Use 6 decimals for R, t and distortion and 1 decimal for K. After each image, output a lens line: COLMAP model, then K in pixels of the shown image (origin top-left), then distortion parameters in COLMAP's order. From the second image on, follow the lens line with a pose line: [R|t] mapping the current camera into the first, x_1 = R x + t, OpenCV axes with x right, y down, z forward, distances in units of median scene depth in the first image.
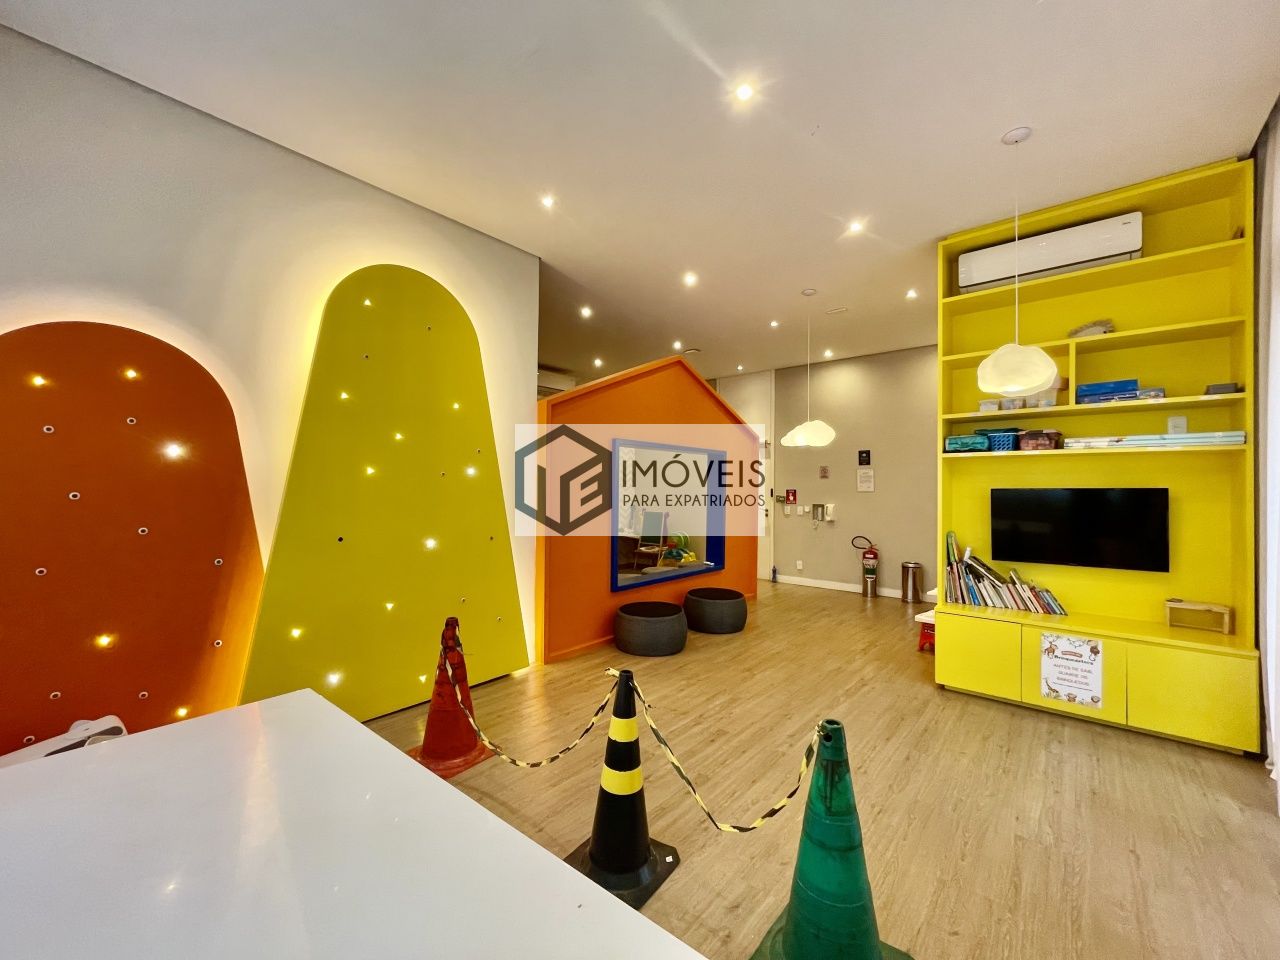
lens RADIAL K [[516.1, 0, 640.3], [0, 516.1, 482.9], [0, 0, 1]] dist [-0.008571, 0.000620]
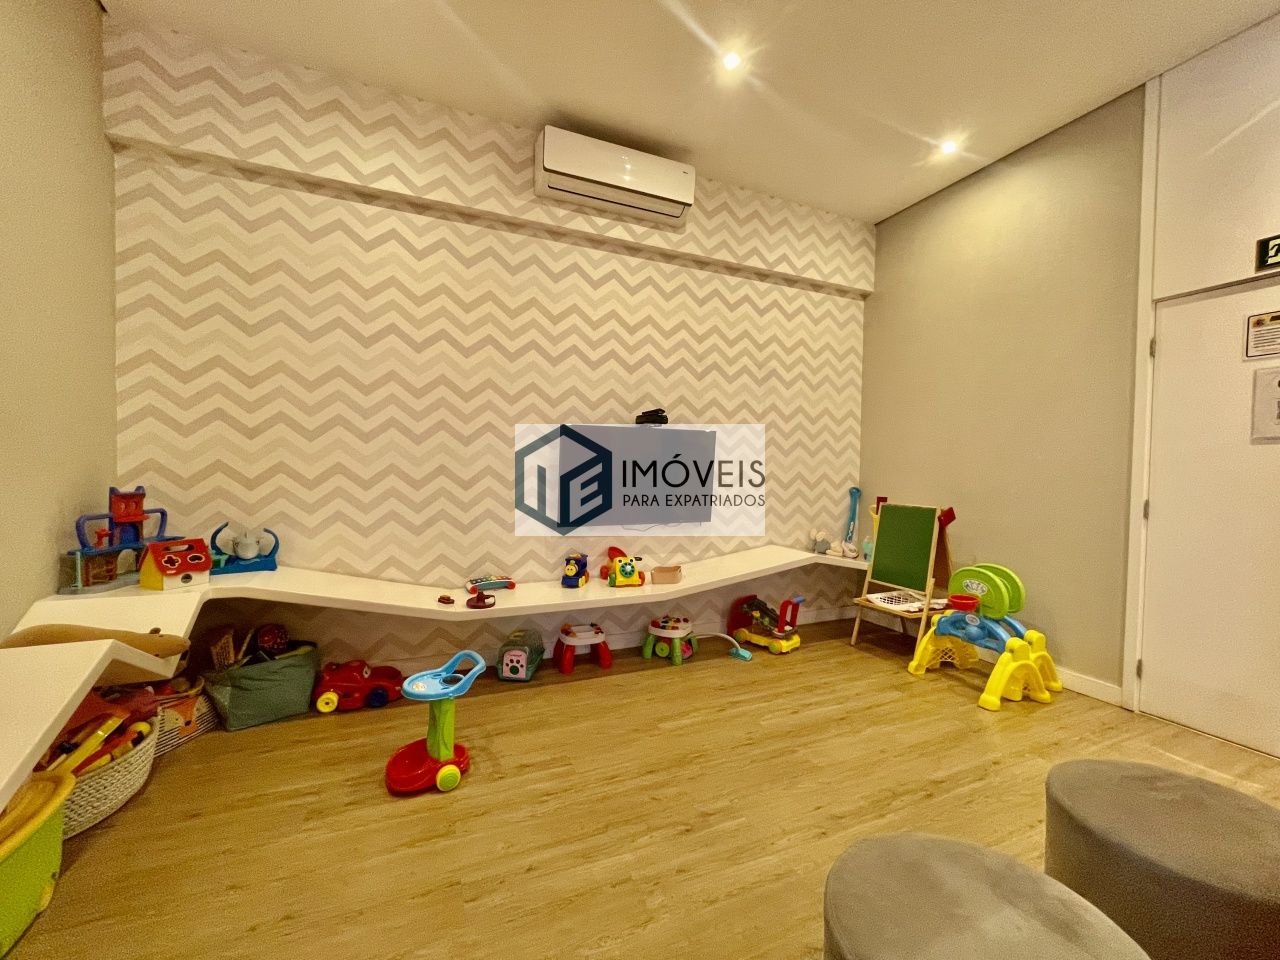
lens RADIAL K [[516.1, 0, 638.5], [0, 516.1, 480.8], [0, 0, 1]] dist [-0.008571, 0.000620]
pose [[0.894197, 0.022850, -0.447090, 0.022057], [-0.009807, 0.999457, 0.031467, 0.037149], [0.447566, -0.023753, 0.893935, 0.759776]]
